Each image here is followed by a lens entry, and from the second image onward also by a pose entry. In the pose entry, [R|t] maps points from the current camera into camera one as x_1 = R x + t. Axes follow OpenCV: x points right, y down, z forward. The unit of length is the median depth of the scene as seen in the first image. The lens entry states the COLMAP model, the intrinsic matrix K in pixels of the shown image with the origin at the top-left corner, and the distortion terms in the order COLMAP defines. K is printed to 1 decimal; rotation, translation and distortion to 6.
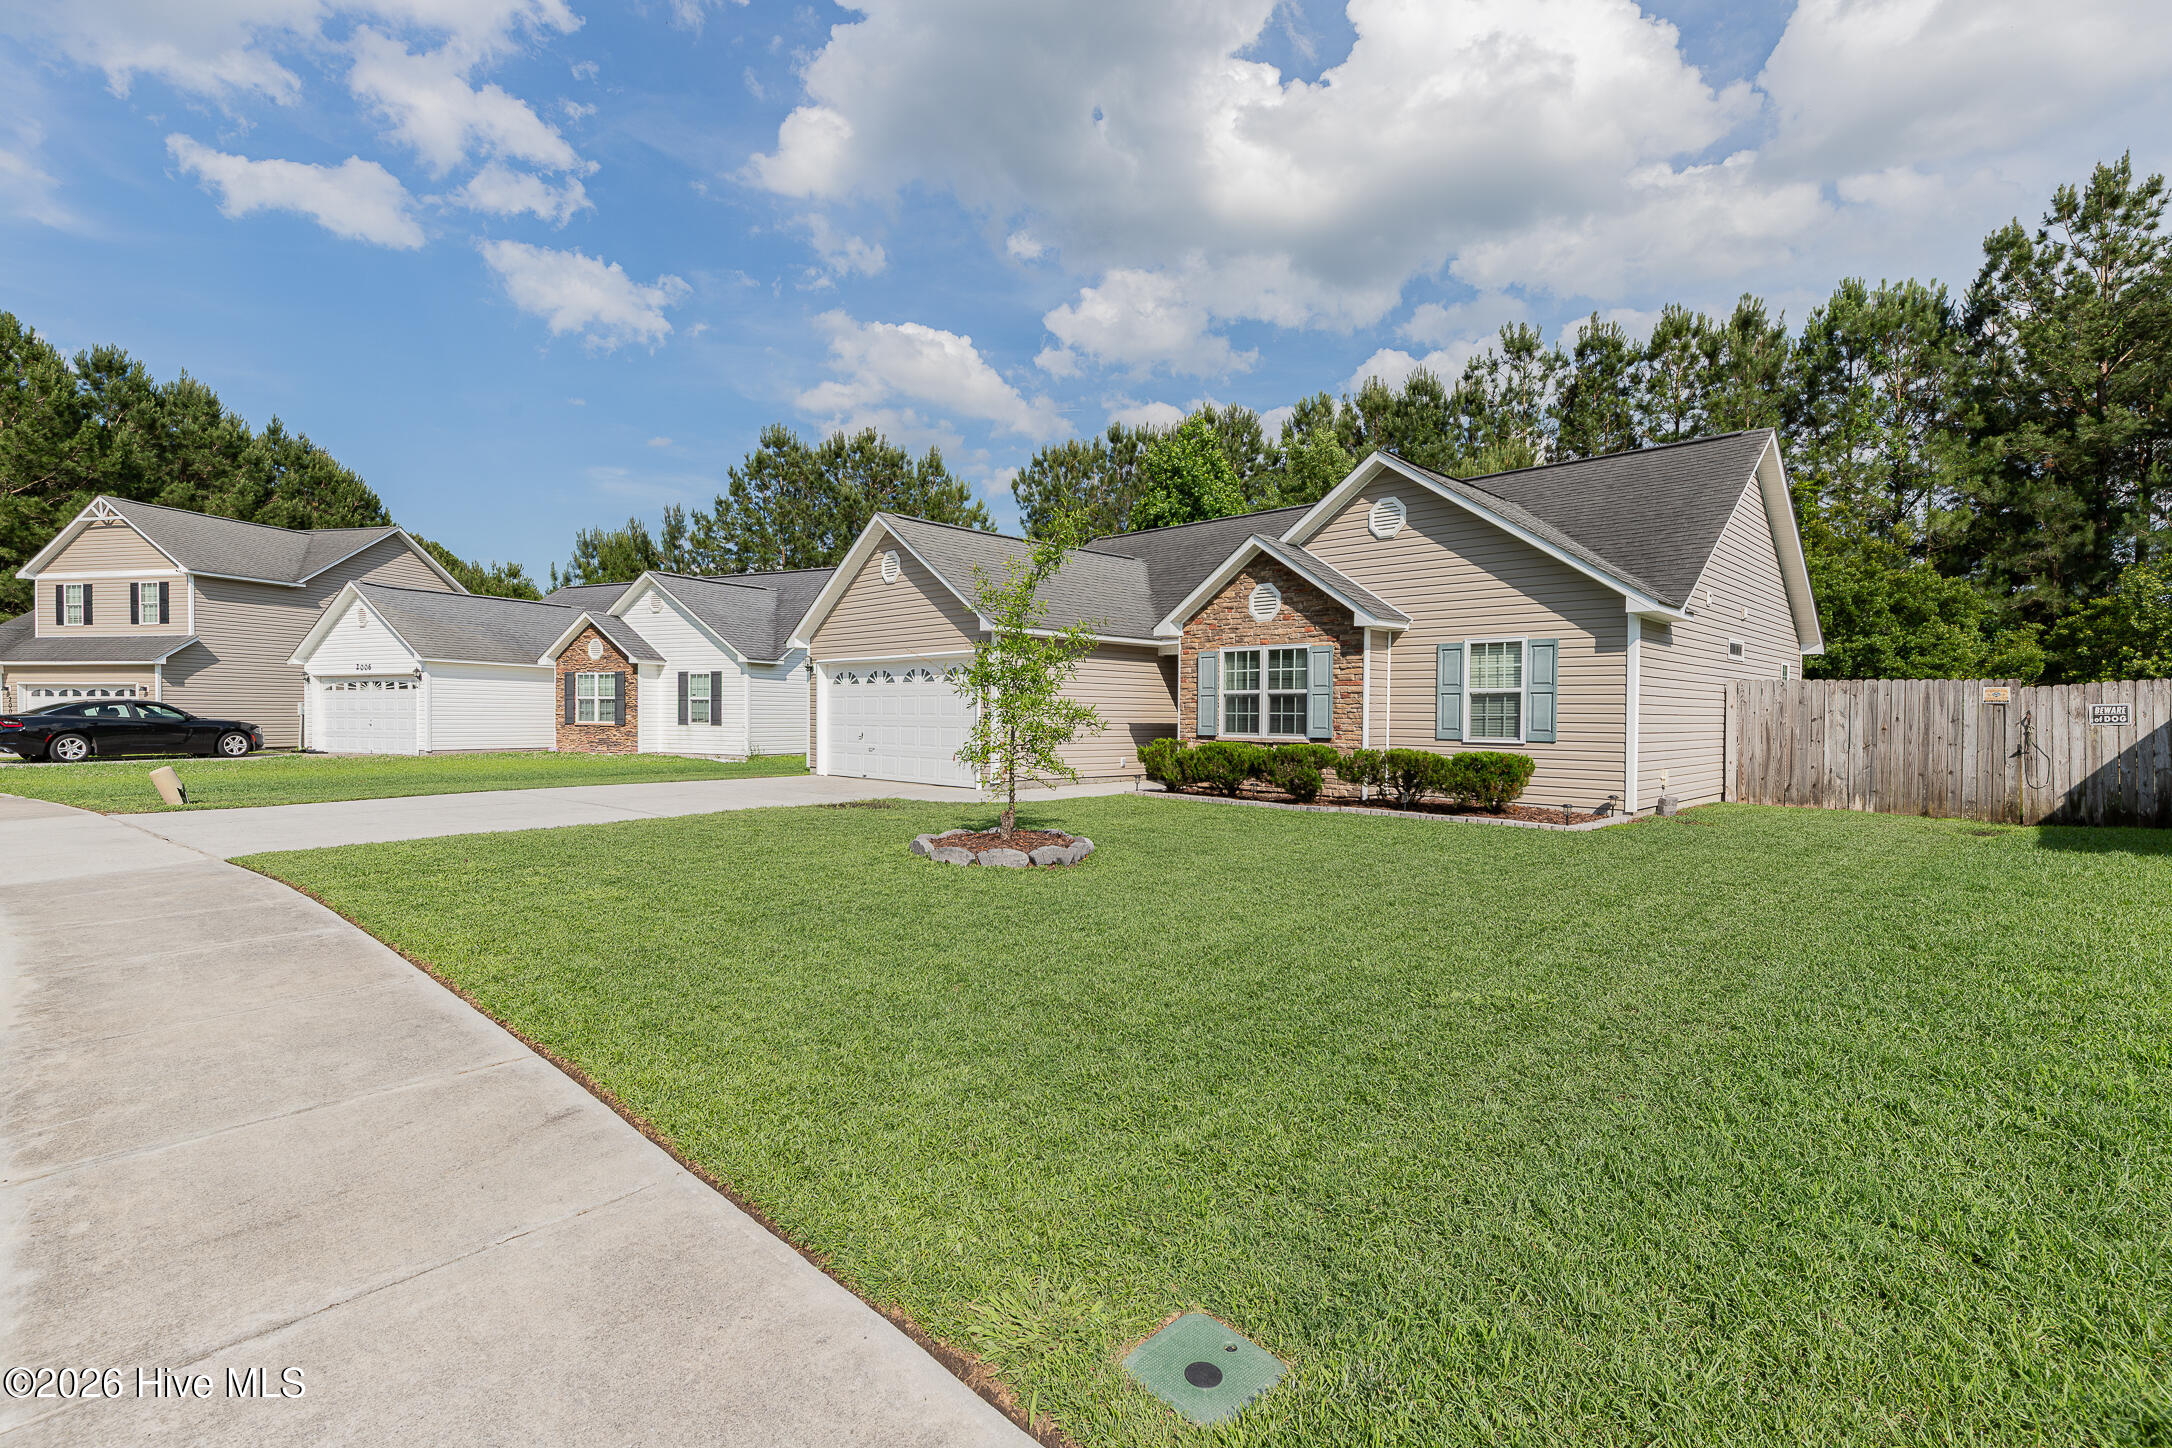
lens RADIAL K [[983.0, 0, 1071.4], [0, 983.0, 714.6], [0, 0, 1]] dist [-0.000056, -0.000387]
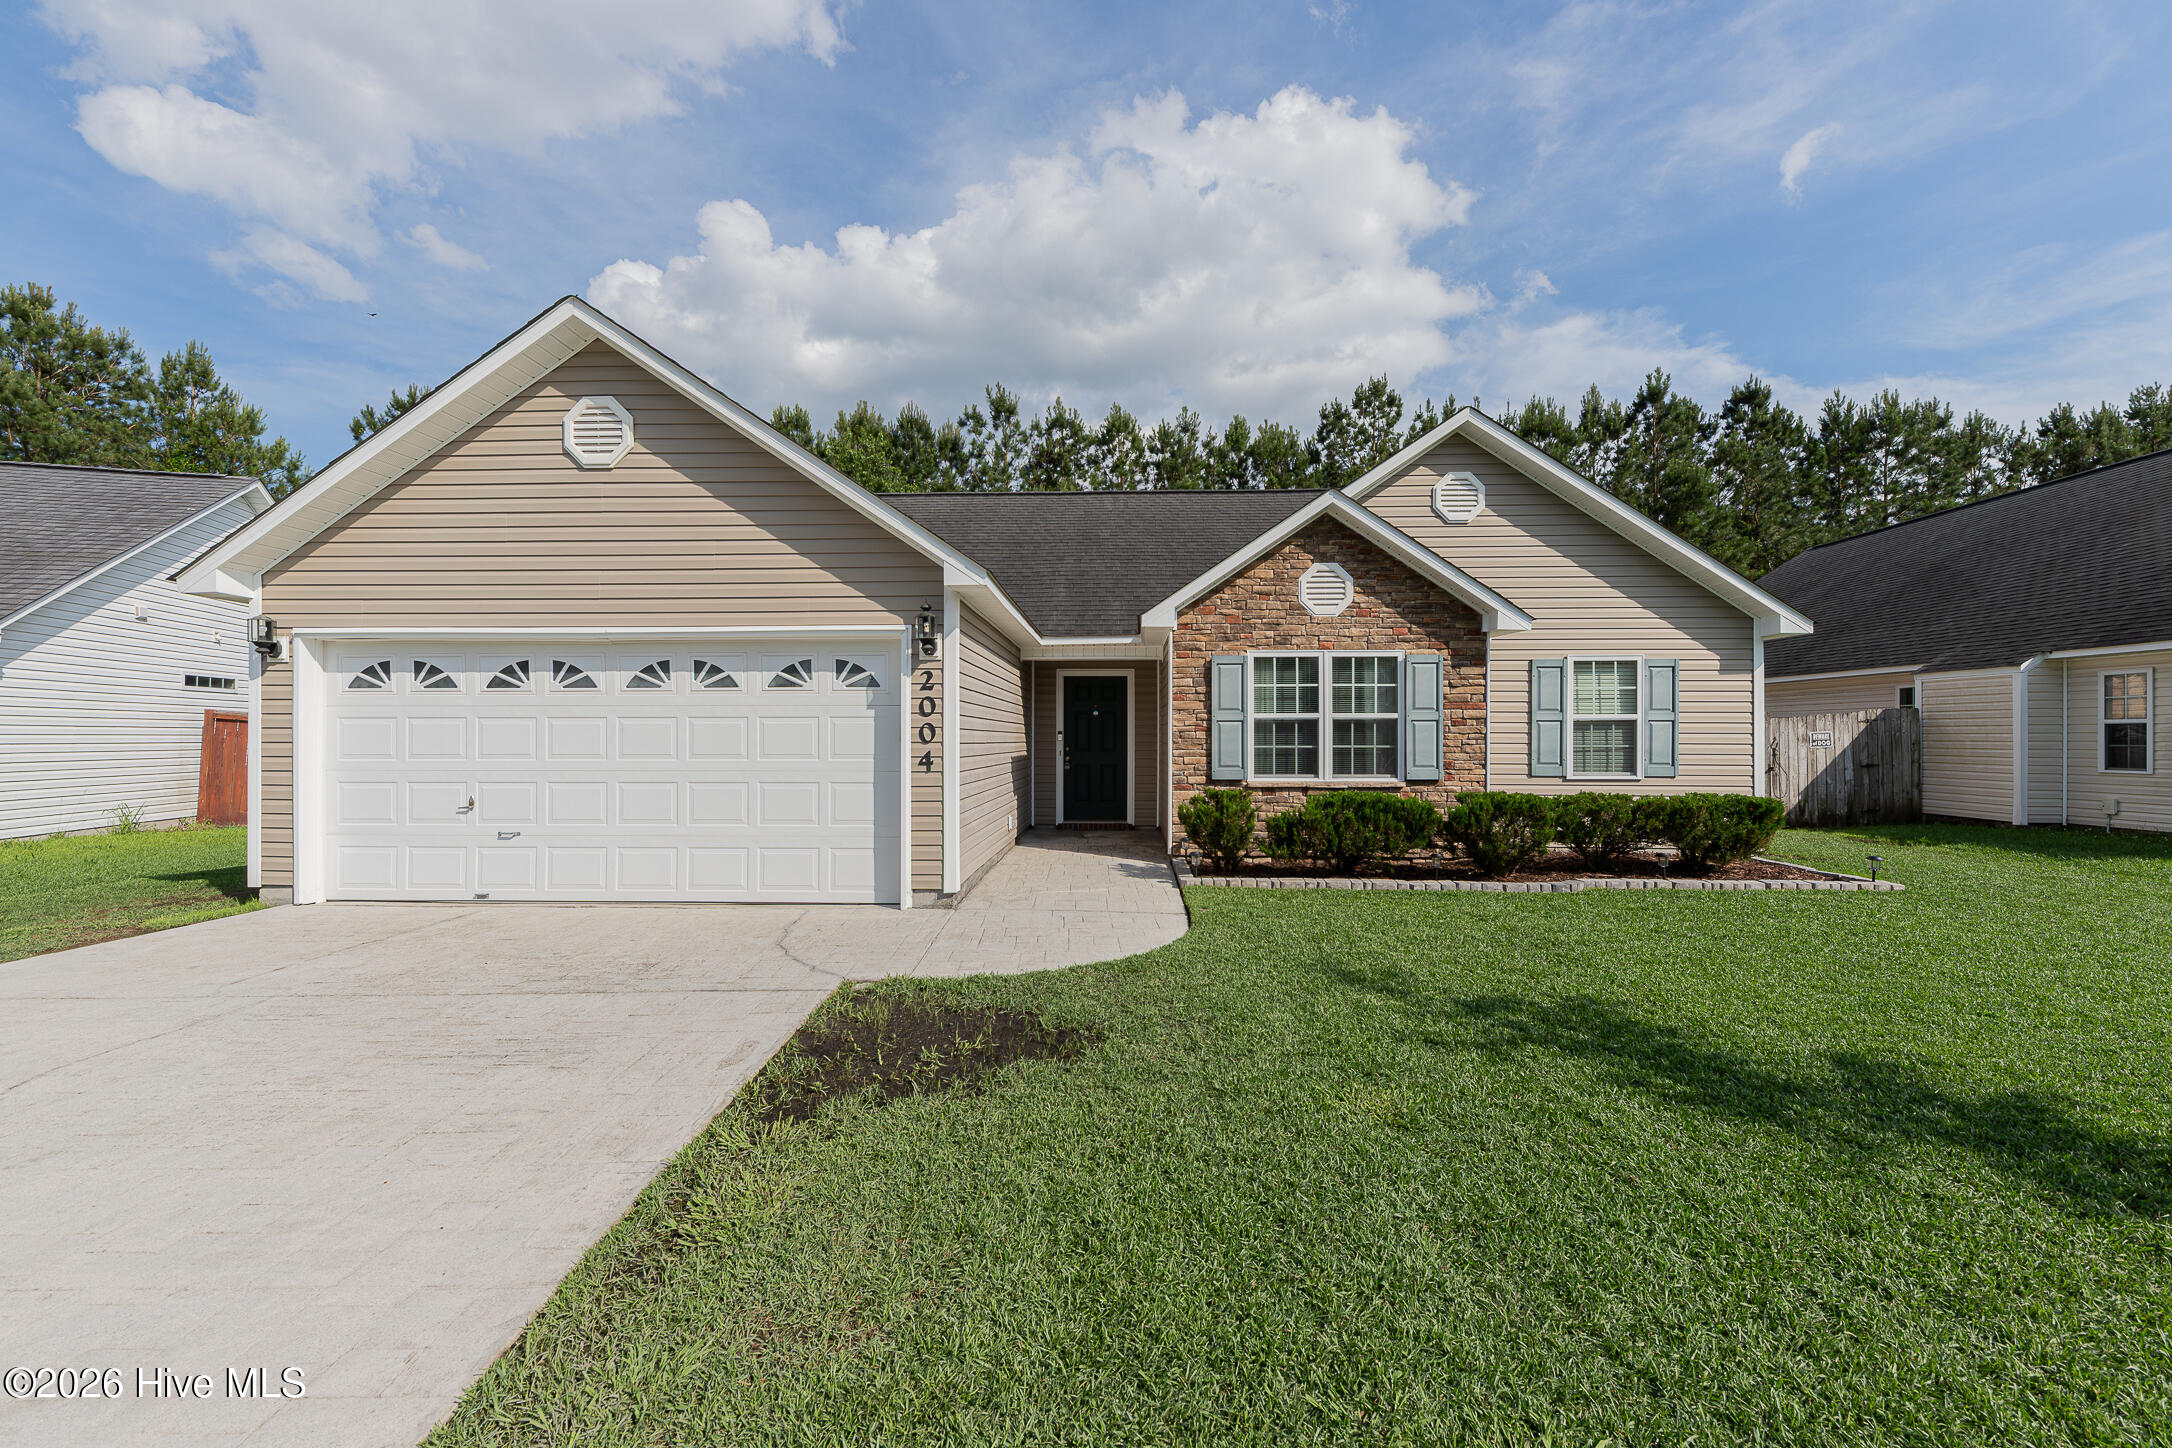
lens RADIAL K [[825.9, 0, 1093.9], [0, 825.9, 734.0], [0, 0, 1]] dist [0.010842, -0.002074]
pose [[0.735555, -0.006992, 0.677429, -0.328714], [0.005049, 0.999976, 0.004839, -0.013880], [-0.677446, -0.000139, 0.735572, 0.676461]]
